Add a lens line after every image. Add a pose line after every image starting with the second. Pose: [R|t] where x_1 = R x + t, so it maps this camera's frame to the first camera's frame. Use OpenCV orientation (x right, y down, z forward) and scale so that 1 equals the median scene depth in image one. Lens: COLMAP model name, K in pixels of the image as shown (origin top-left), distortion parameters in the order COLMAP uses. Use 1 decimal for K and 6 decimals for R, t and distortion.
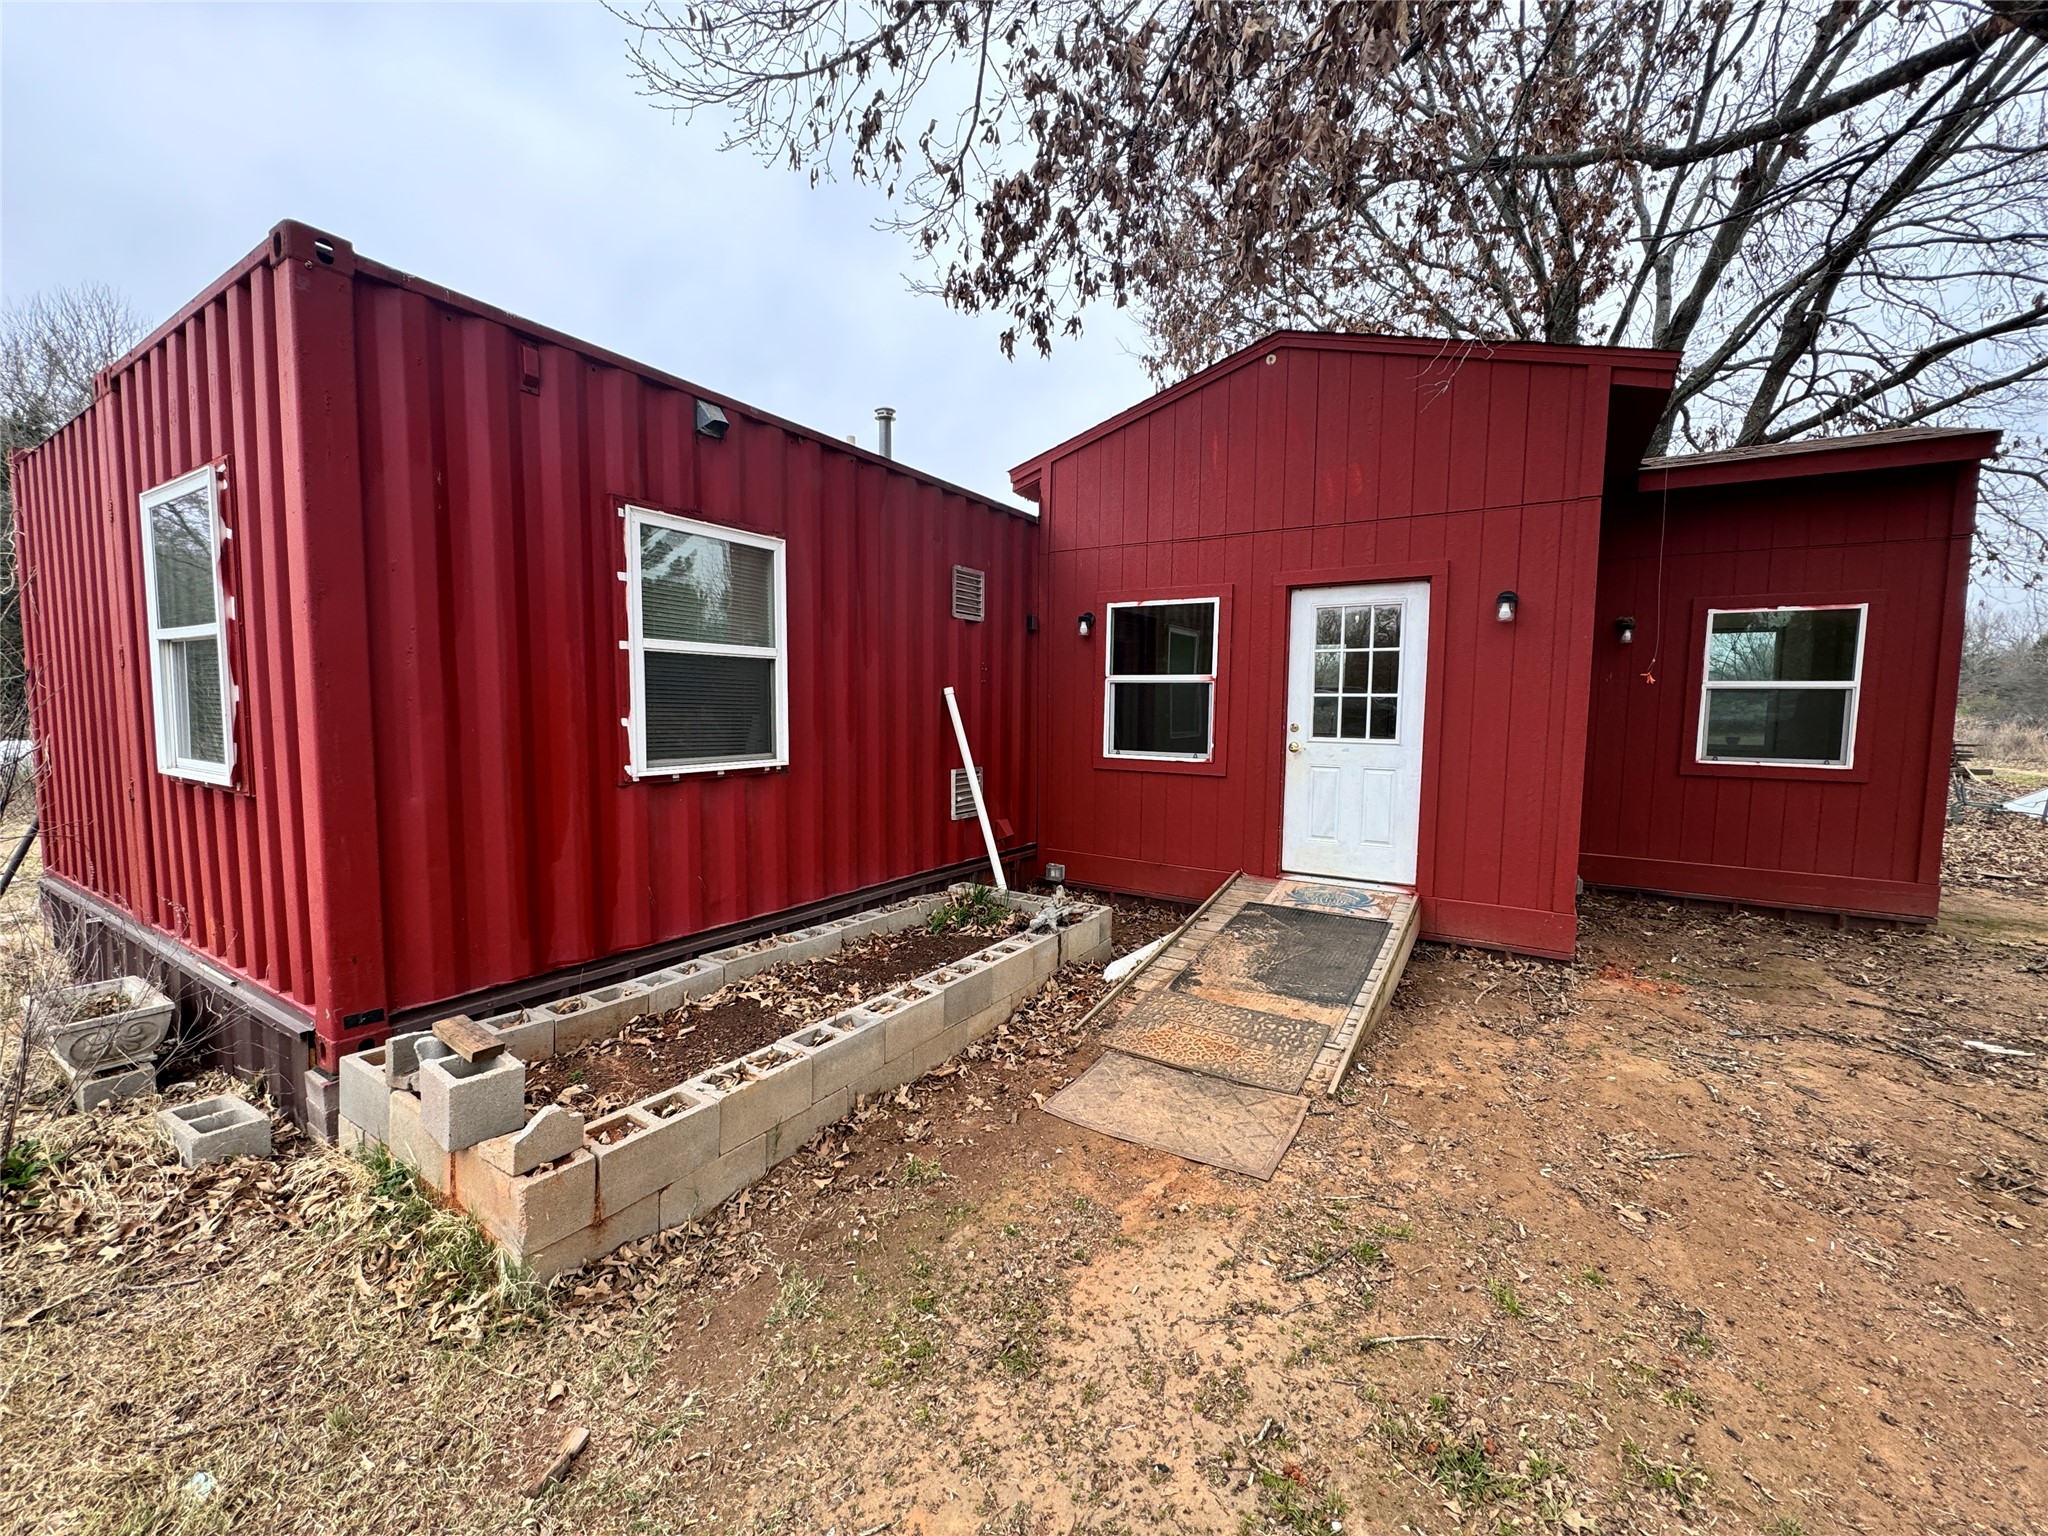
lens RADIAL K [[818.0, 0, 1019.6], [0, 818.0, 756.8], [0, 0, 1]] dist [-0.002581, 0.000559]
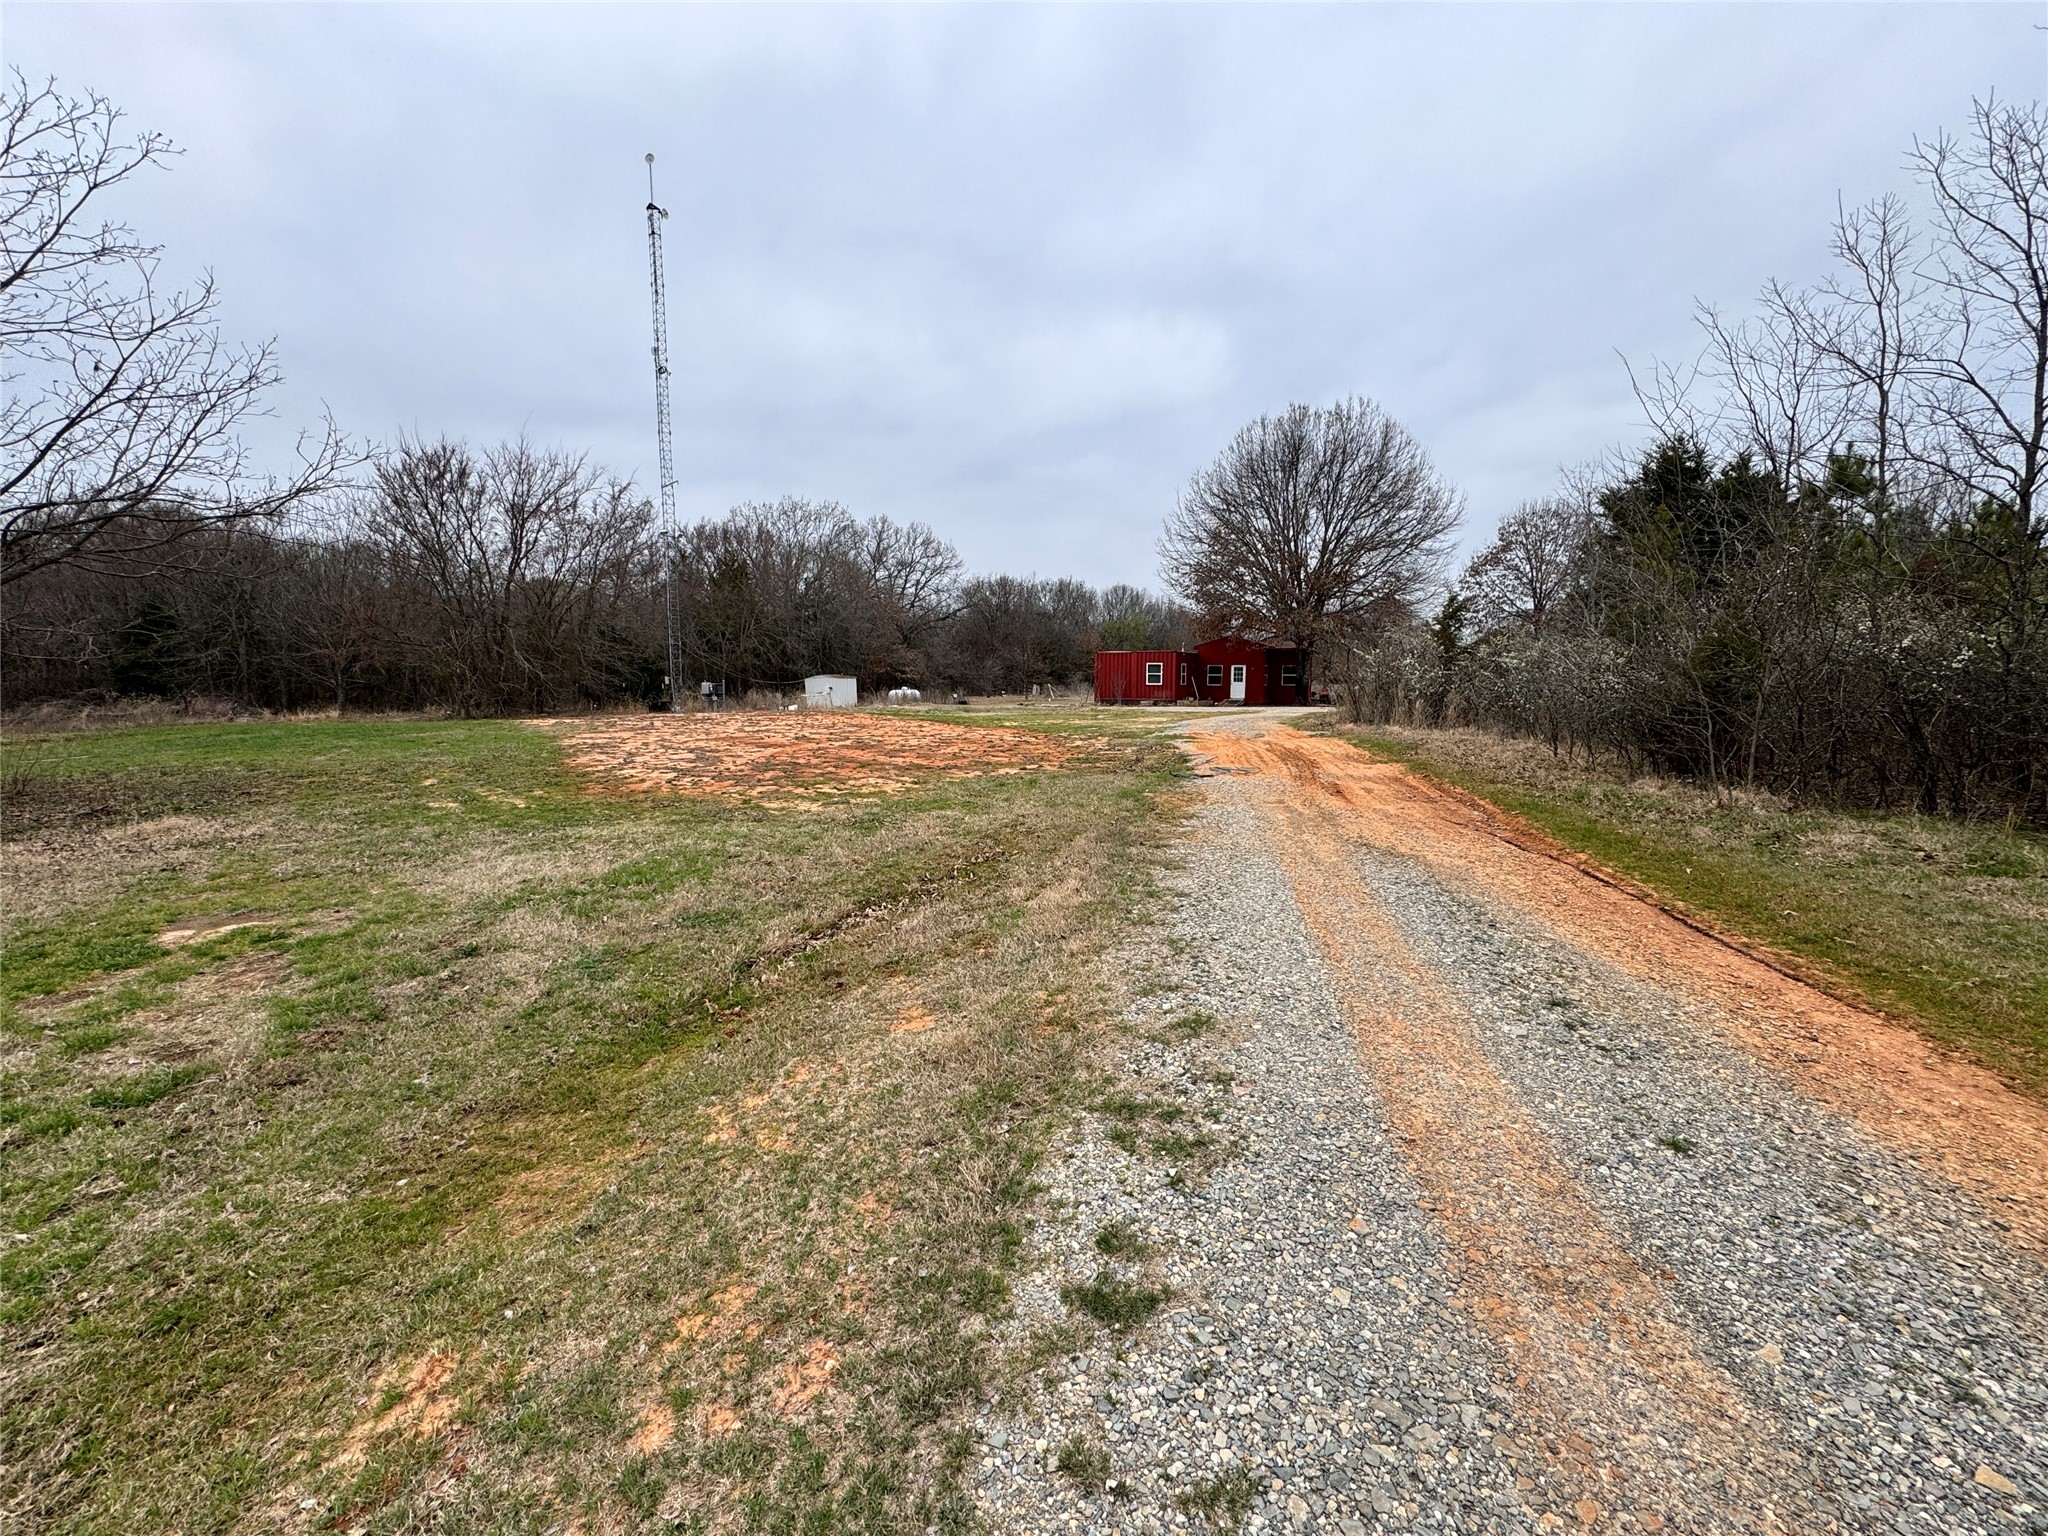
lens RADIAL K [[818.0, 0, 1027.7], [0, 818.0, 763.1], [0, 0, 1]] dist [-0.002581, 0.000559]
pose [[0.994406, -0.020402, 0.103638, -2.702731], [0.015886, 0.998896, 0.044215, 0.413702], [-0.104426, -0.042321, 0.993632, -7.356851]]
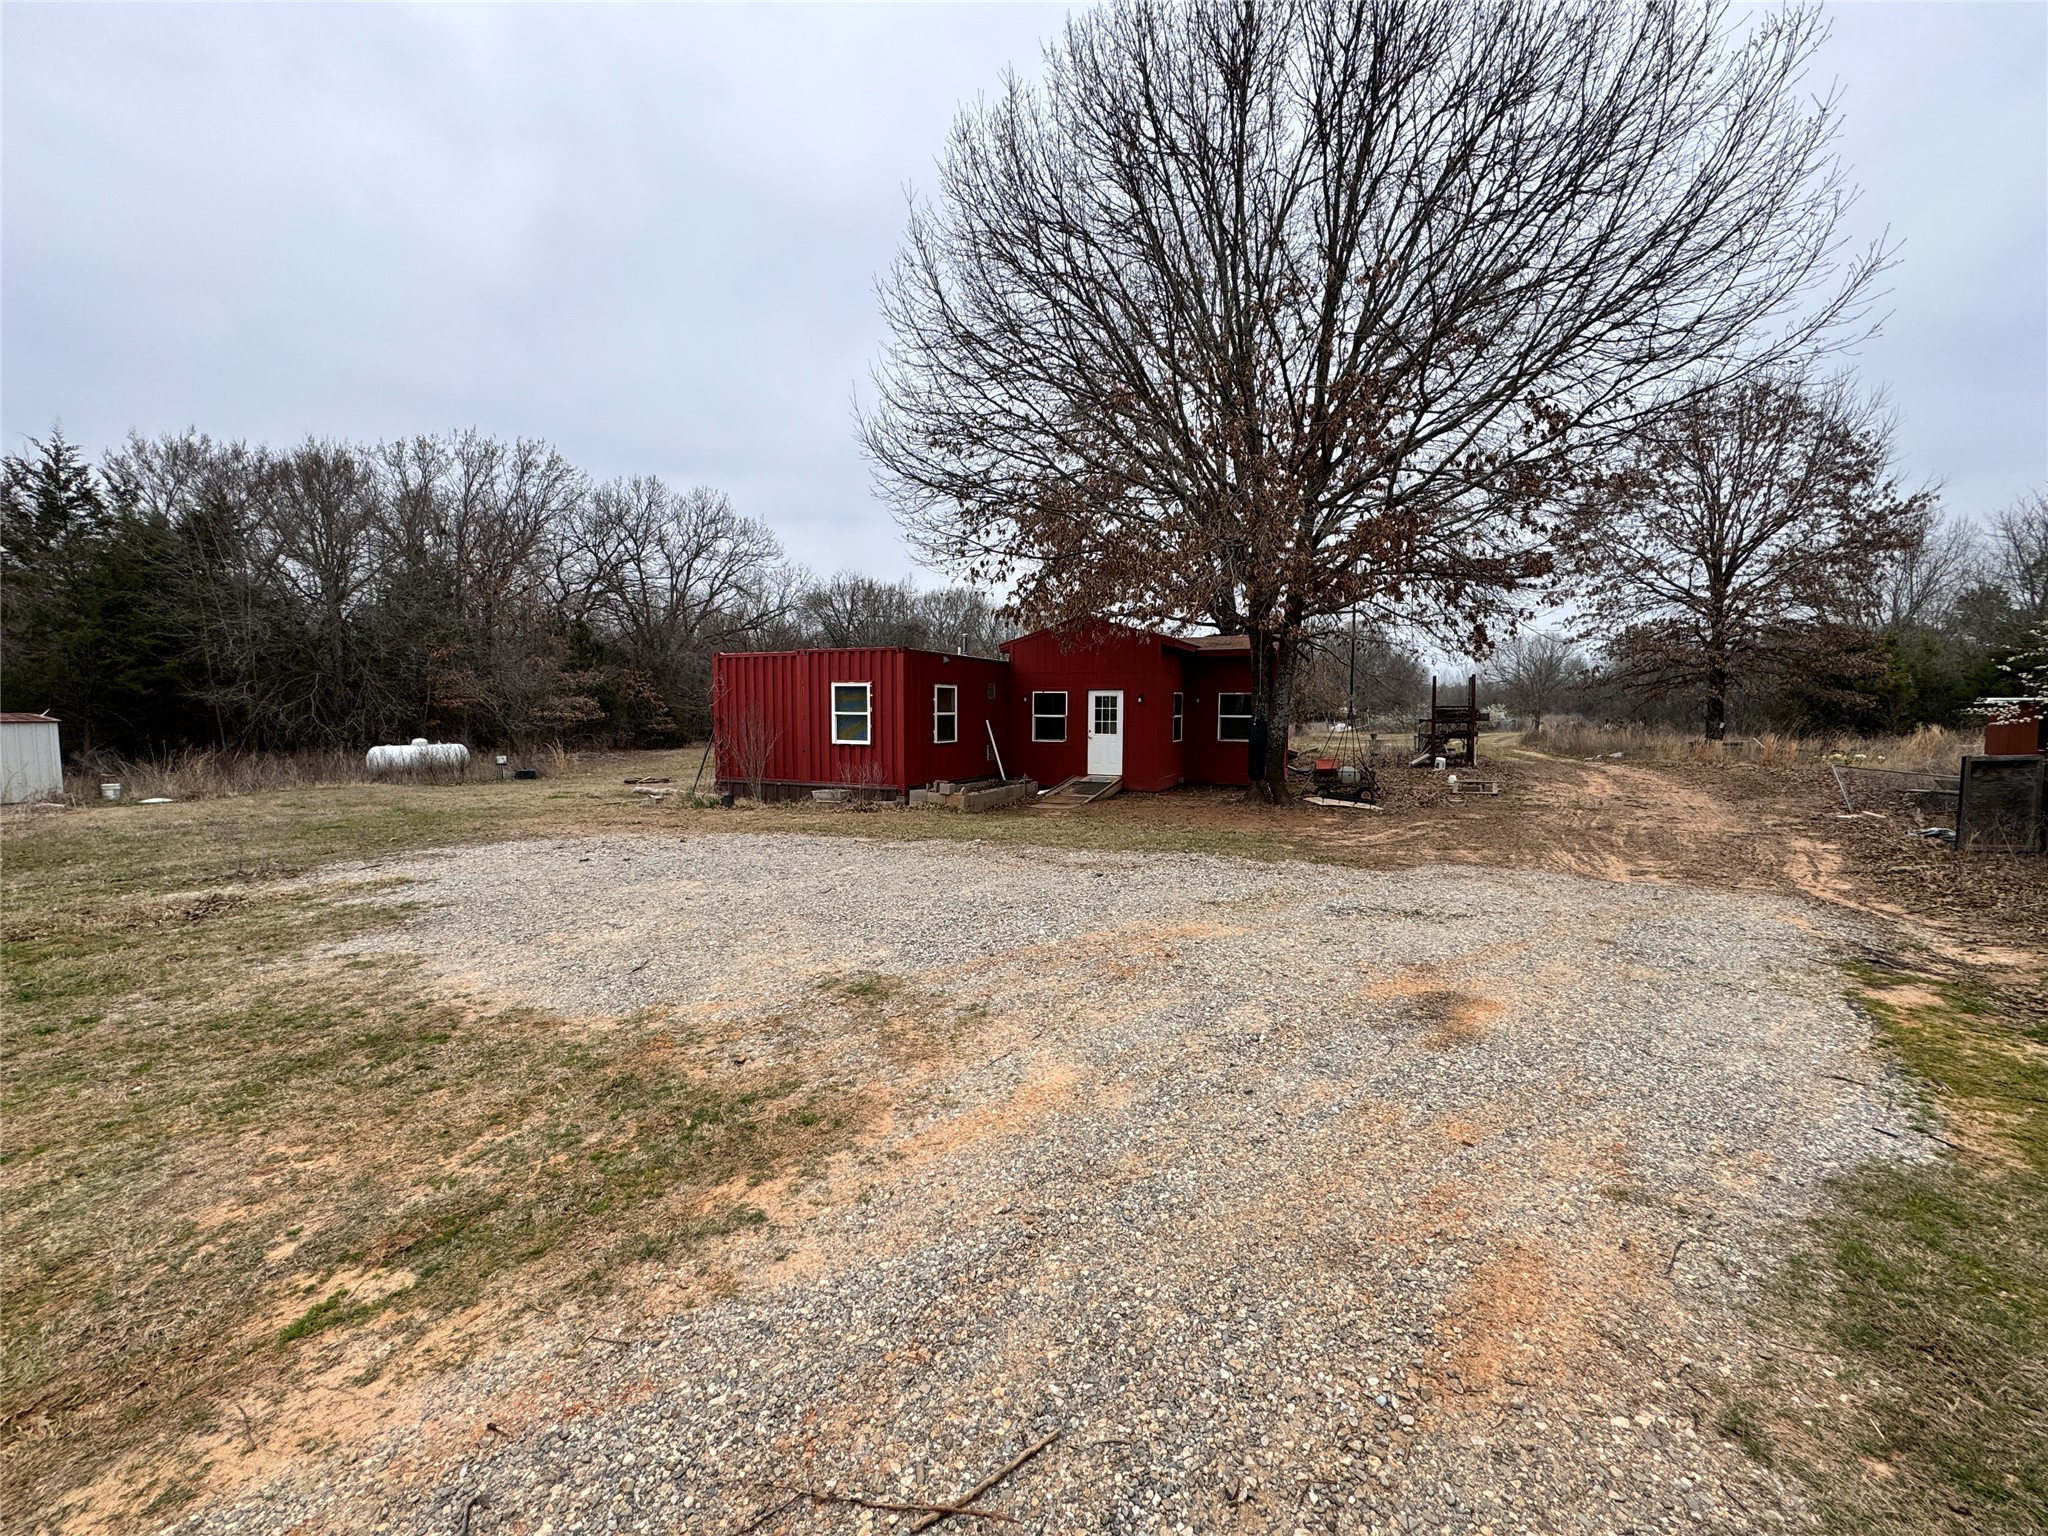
lens RADIAL K [[818.0, 0, 1024.7], [0, 818.0, 761.2], [0, 0, 1]] dist [-0.002581, 0.000559]
pose [[0.989812, -0.015931, 0.141488, -0.407243], [0.016005, 0.999872, 0.000617, 0.082331], [-0.141480, 0.001654, 0.989940, -2.298385]]
